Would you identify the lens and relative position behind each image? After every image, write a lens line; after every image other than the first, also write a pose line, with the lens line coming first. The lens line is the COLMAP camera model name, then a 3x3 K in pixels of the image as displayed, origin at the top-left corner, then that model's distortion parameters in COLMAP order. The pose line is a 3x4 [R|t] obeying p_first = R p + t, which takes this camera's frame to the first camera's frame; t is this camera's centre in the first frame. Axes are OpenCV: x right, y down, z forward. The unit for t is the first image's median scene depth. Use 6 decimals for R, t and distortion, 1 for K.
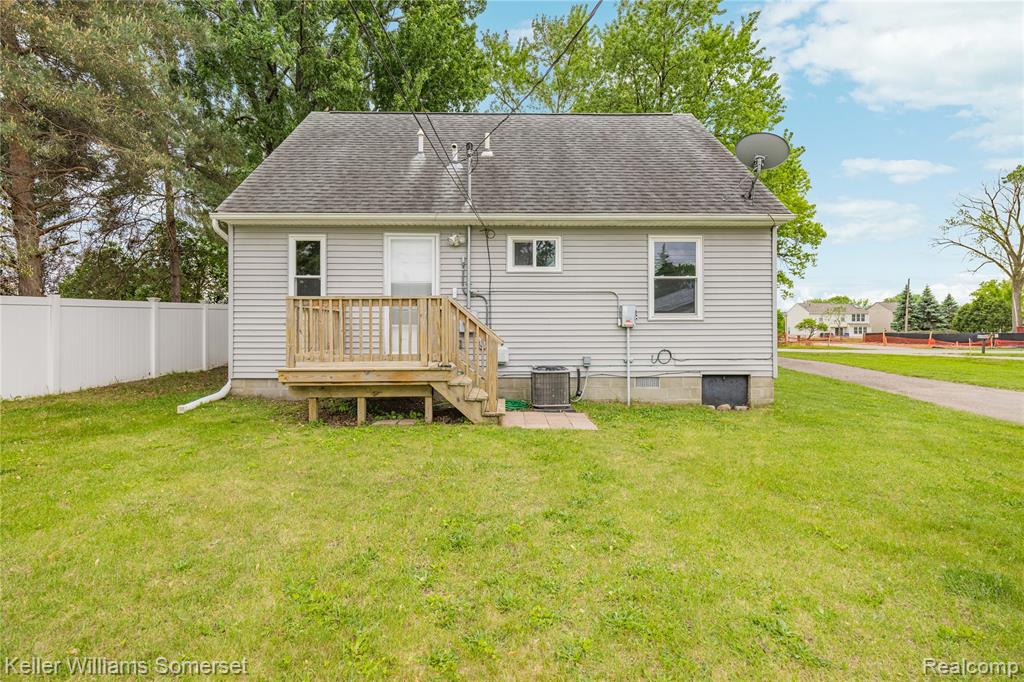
lens RADIAL K [[497.6, 0, 504.1], [0, 497.6, 323.8], [0, 0, 1]] dist [-0.001558, -0.000184]
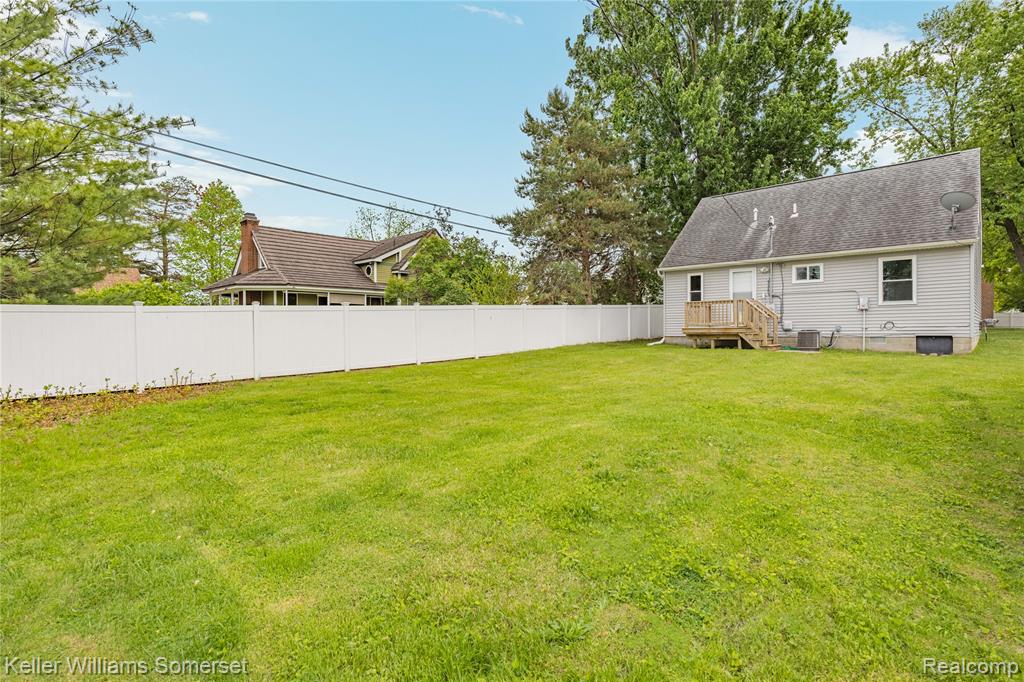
lens RADIAL K [[511.4, 0, 507.5], [0, 511.4, 336.0], [0, 0, 1]] dist [-0.005752, -0.000784]
pose [[0.710159, 0.005449, -0.704020, 0.638170], [0.015357, 0.999612, 0.023228, 0.040457], [0.703874, -0.027307, 0.709800, -1.263306]]
